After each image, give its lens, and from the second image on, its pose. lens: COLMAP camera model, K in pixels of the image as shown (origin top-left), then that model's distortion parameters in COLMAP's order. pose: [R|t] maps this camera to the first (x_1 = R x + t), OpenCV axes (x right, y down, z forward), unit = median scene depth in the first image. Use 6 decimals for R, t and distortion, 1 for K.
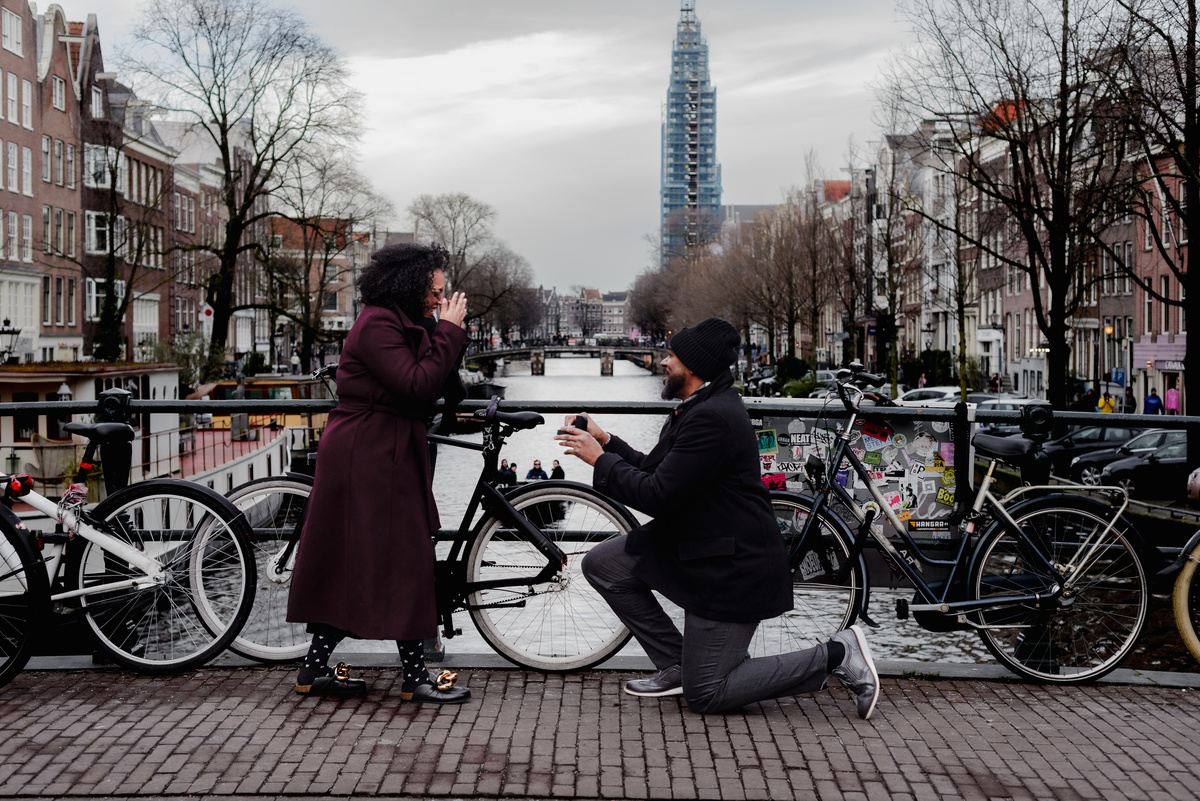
lens RADIAL K [[1953.7, 0, 589.9], [0, 1953.7, 405.6], [0, 0, 1]] dist [0.020634, 0.030933]
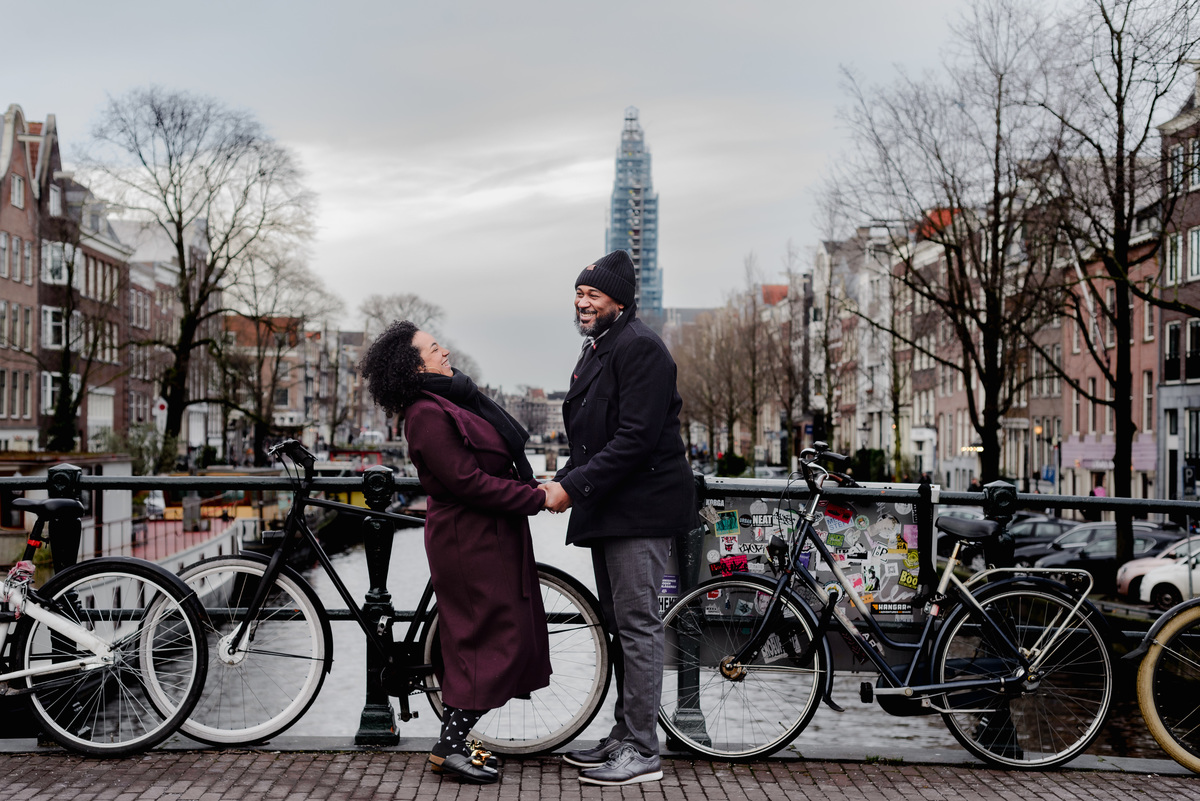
lens RADIAL K [[1892.2, 0, 585.0], [0, 1892.2, 456.7], [0, 0, 1]] dist [0.023350, -0.004823]
pose [[0.999606, 0.006829, 0.027216, -0.001226], [-0.006170, 0.999687, -0.024238, 0.001290], [-0.027373, 0.024060, 0.999336, 0.006590]]
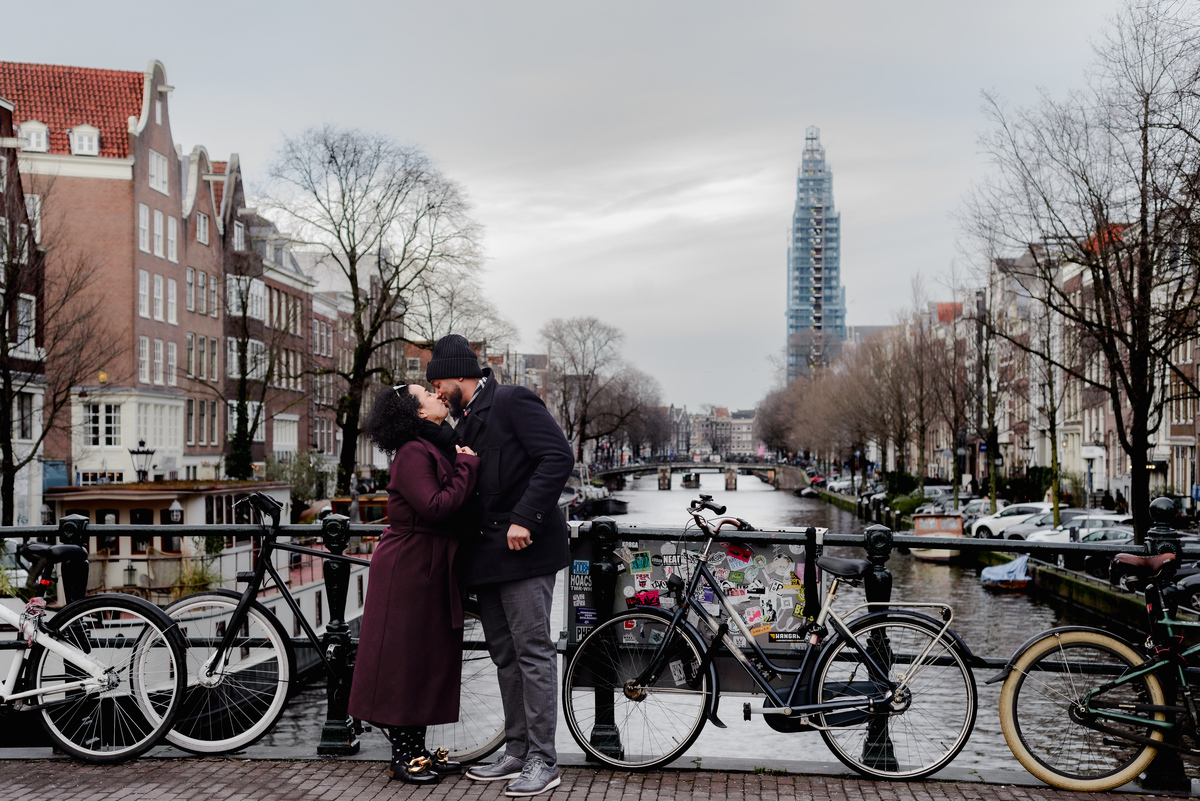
lens RADIAL K [[1888.0, 0, 599.6], [0, 1888.0, 487.1], [0, 0, 1]] dist [0.025768, 0.005926]
pose [[0.997281, -0.000479, -0.073689, 0.021572], [-0.000741, 0.999863, -0.016520, -0.000999], [0.073687, 0.016530, 0.997144, -0.012950]]
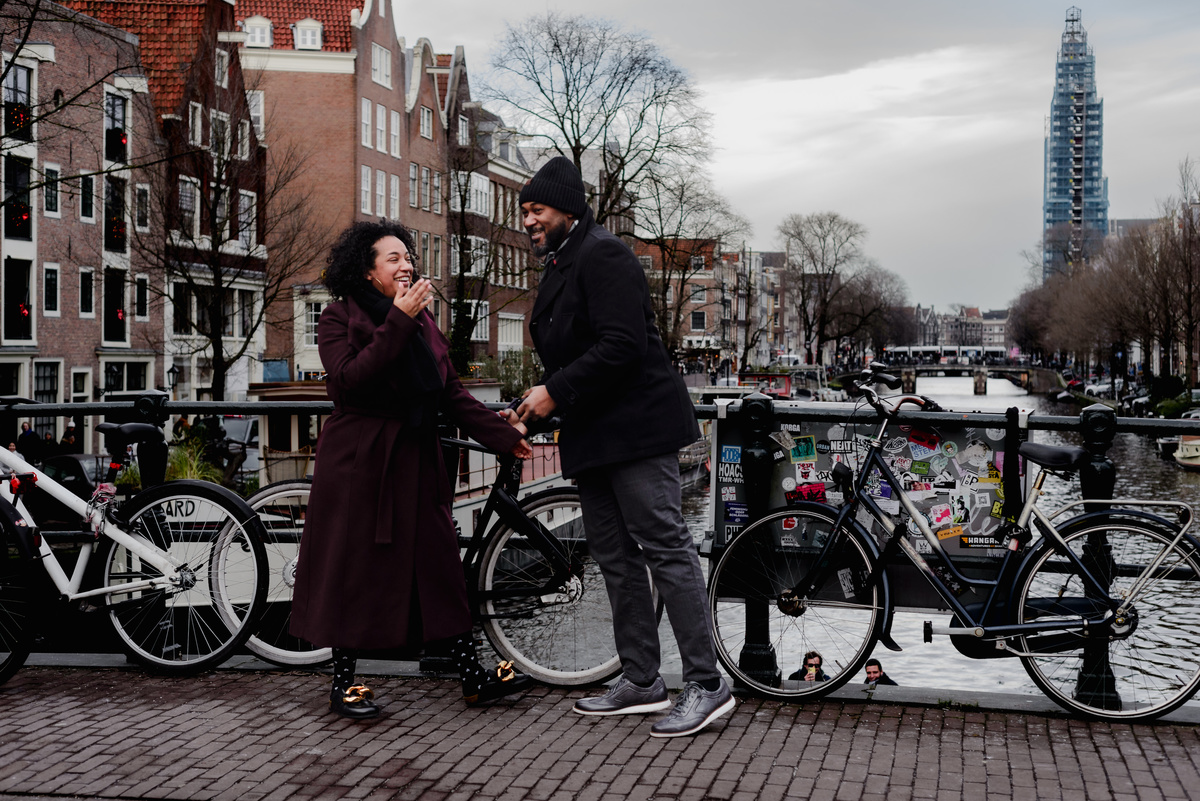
lens RADIAL K [[1927.9, 0, 560.7], [0, 1927.9, 410.3], [0, 0, 1]] dist [0.014277, 0.065743]
pose [[0.975559, 0.004857, -0.219683, 0.026406], [-0.006553, 0.999954, -0.006992, 0.001083], [0.219639, 0.008261, 0.975546, 0.011179]]
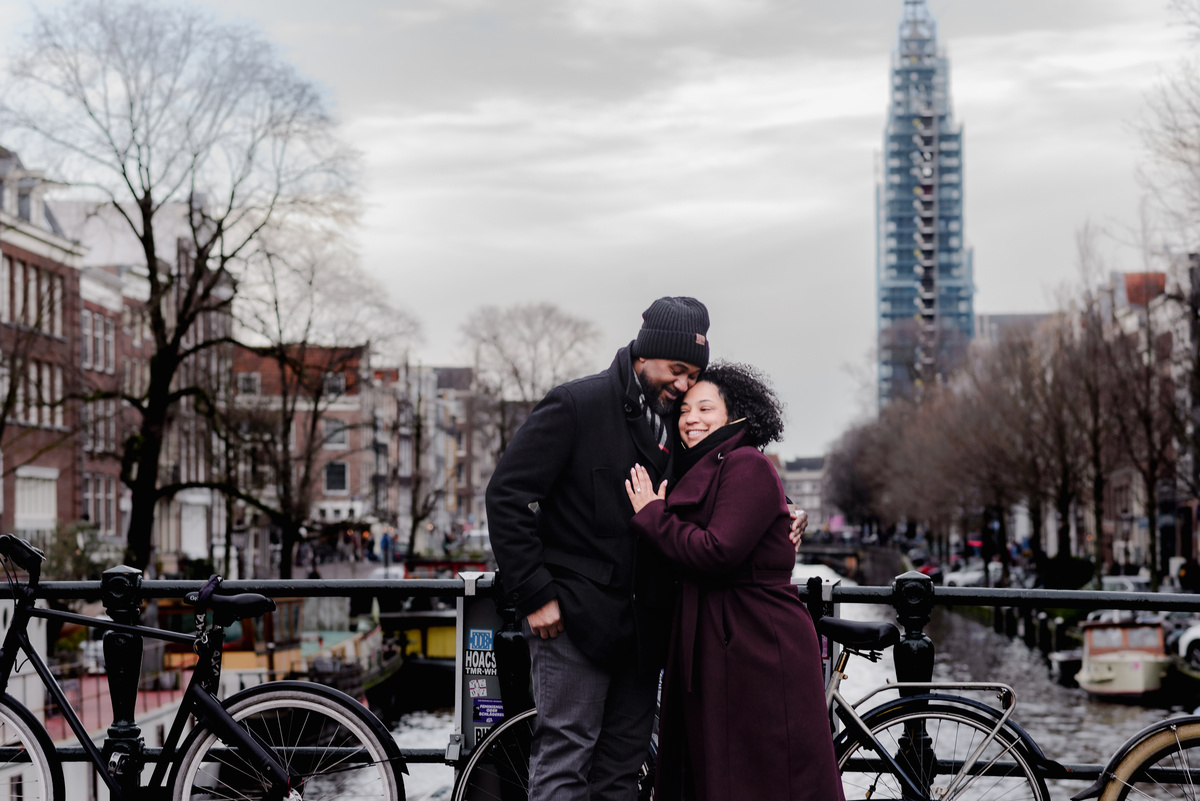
lens RADIAL K [[3220.7, 0, 542.0], [0, 3220.7, 443.2], [0, 0, 1]] dist [0.024076, 0.026281]
pose [[0.996538, -0.014393, -0.081878, 0.027204], [0.009166, 0.997917, -0.063855, 0.003764], [0.082626, 0.062883, 0.994595, -0.039205]]
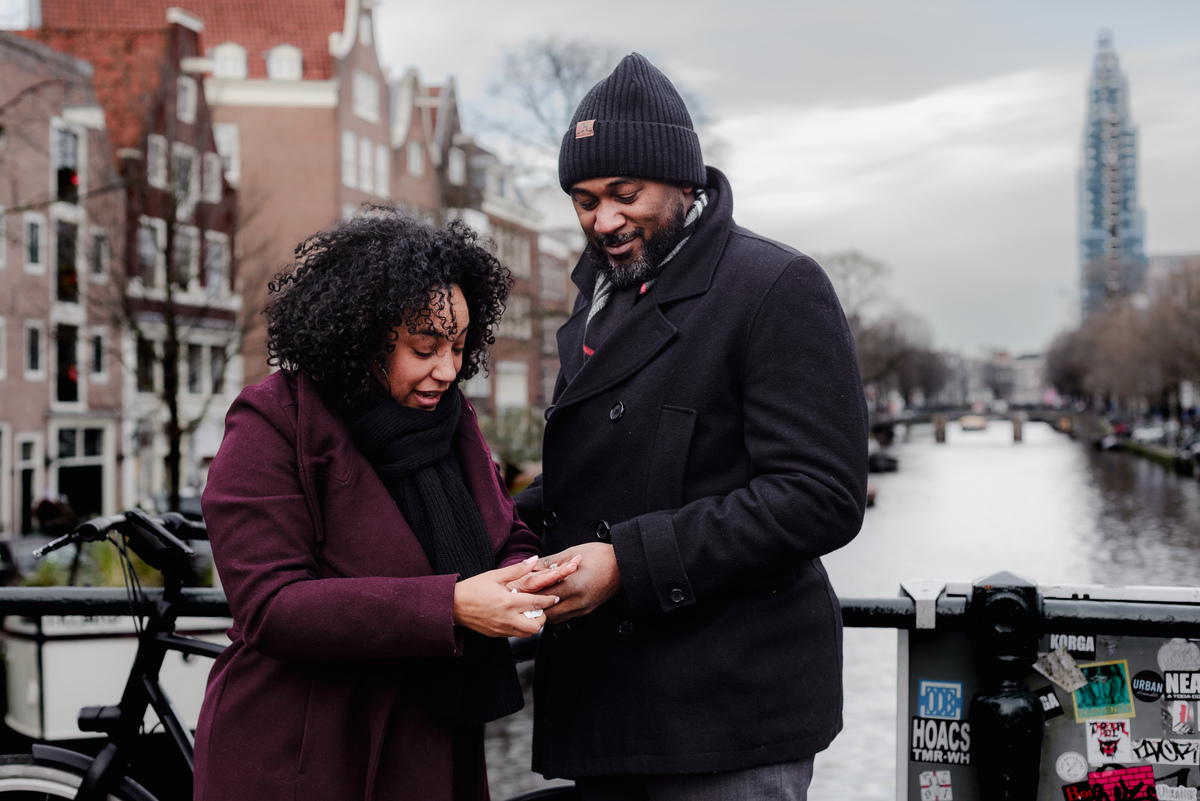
lens RADIAL K [[1965.9, 0, 534.1], [0, 1965.9, 413.5], [0, 0, 1]] dist [0.029556, -0.061758]
pose [[0.971620, -0.015871, -0.236013, 0.010584], [0.008860, 0.999488, -0.030735, -0.004320], [0.236380, 0.027772, 0.971264, 0.081726]]
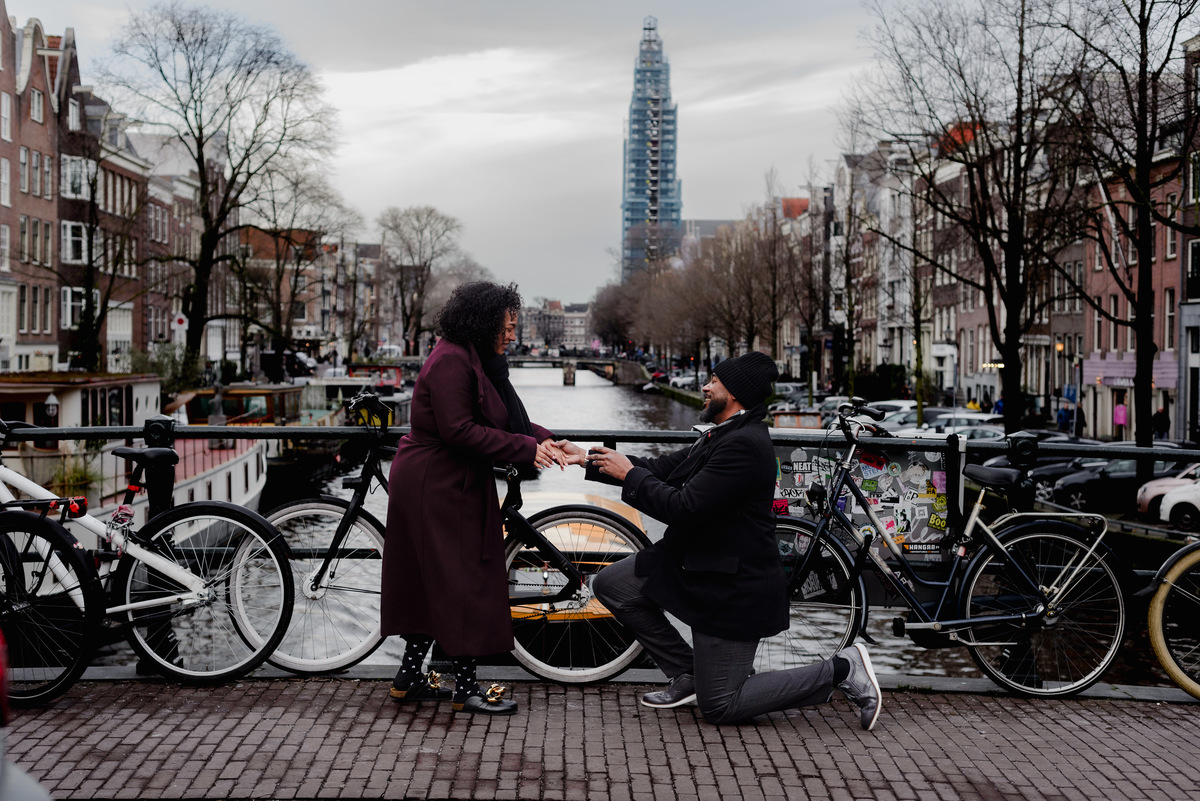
lens RADIAL K [[1919.1, 0, 593.4], [0, 1919.1, 401.4], [0, 0, 1]] dist [0.022845, 0.020428]
pose [[0.999675, 0.008016, 0.024187, -0.004759], [-0.007871, 0.999950, -0.006087, -0.001677], [-0.024235, 0.005895, 0.999689, -0.007028]]
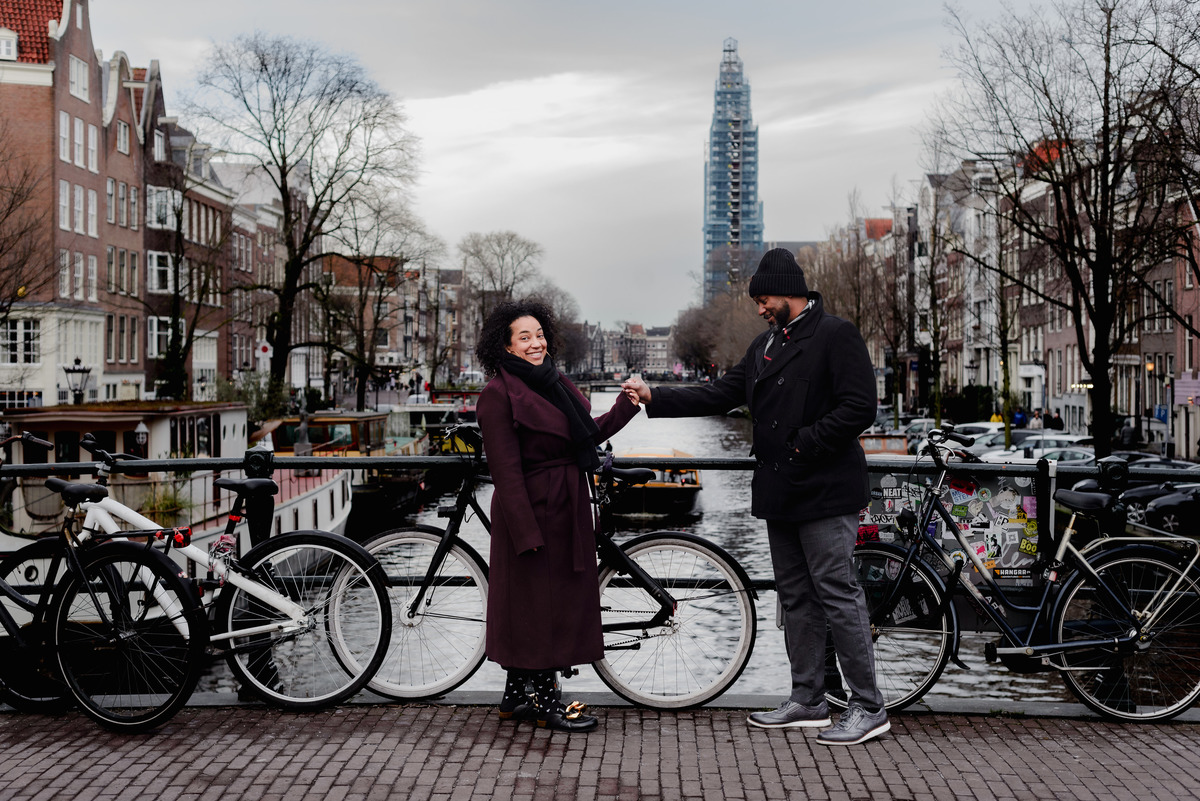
lens RADIAL K [[1931.5, 0, 596.6], [0, 1931.5, 400.2], [0, 0, 1]] dist [0.025308, 0.008283]
pose [[0.999860, -0.000305, -0.016728, -0.005500], [-0.000012, 0.999820, -0.018962, -0.002022], [0.016731, 0.018960, 0.999680, -0.010030]]
